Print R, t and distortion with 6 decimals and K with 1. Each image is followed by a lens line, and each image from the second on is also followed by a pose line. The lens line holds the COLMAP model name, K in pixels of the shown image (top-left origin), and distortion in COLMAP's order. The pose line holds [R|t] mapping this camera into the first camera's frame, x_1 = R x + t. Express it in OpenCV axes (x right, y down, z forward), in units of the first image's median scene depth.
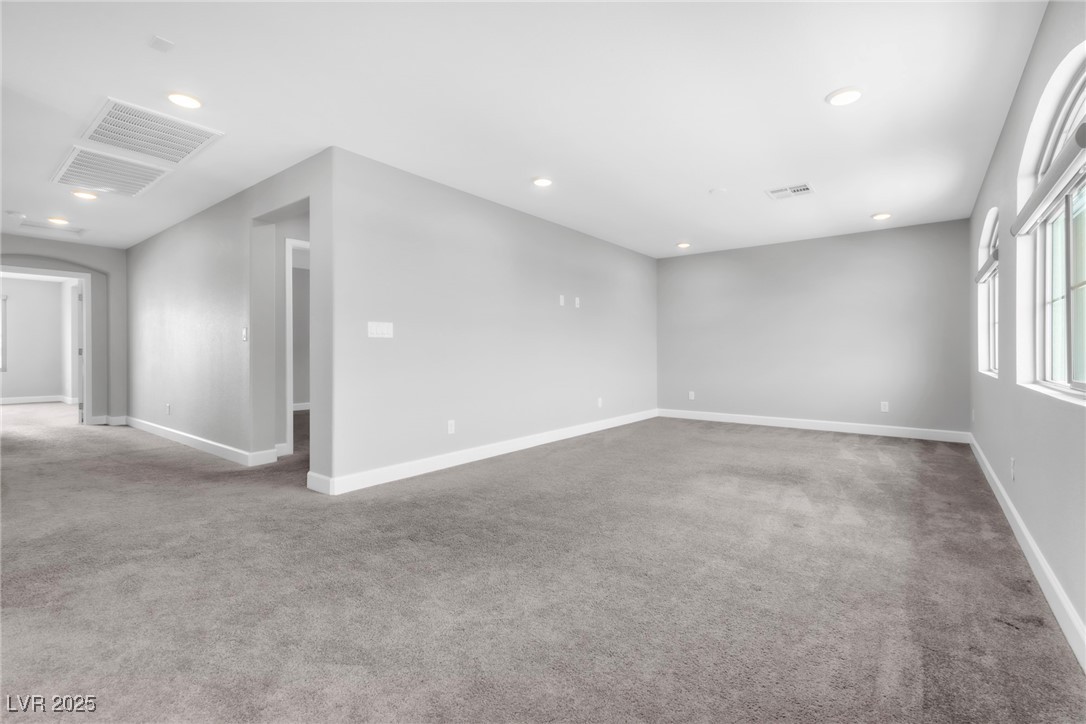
lens RADIAL K [[488.1, 0, 542.9], [0, 488.1, 361.5], [0, 0, 1]] dist [0.015707, 0.000077]
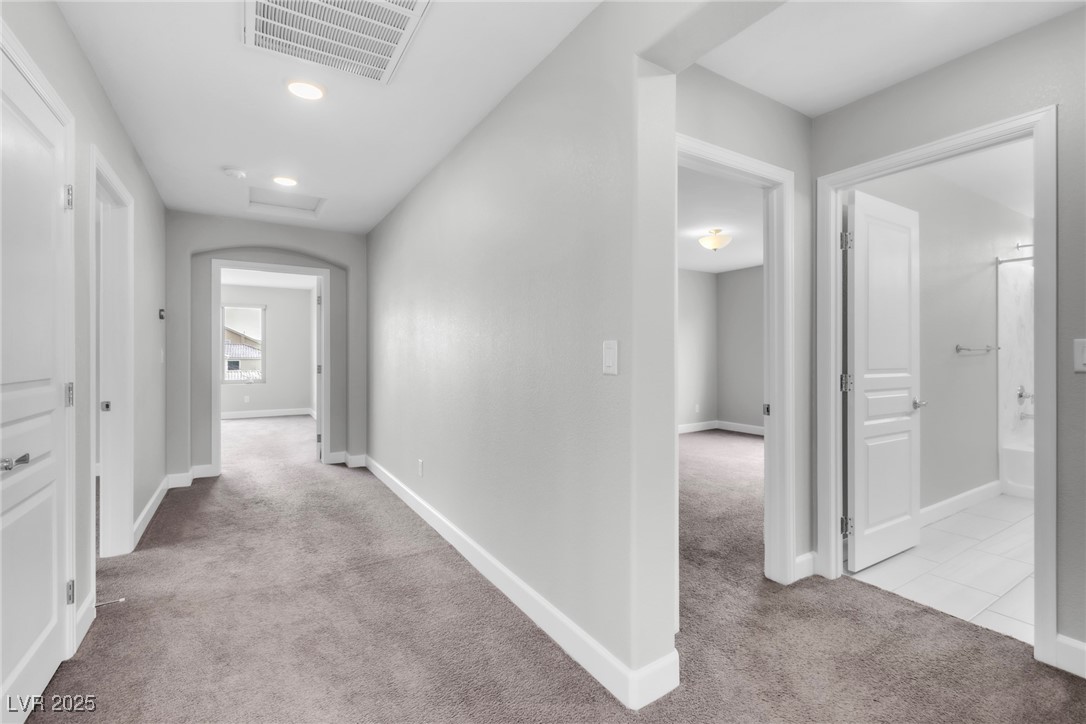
lens RADIAL K [[488.1, 0, 543.7], [0, 488.1, 360.7], [0, 0, 1]] dist [0.015707, 0.000077]
pose [[0.939439, 0.004242, -0.342689, -0.329687], [-0.005284, 0.999984, -0.002107, -0.034007], [0.342674, 0.003790, 0.939447, 0.388172]]
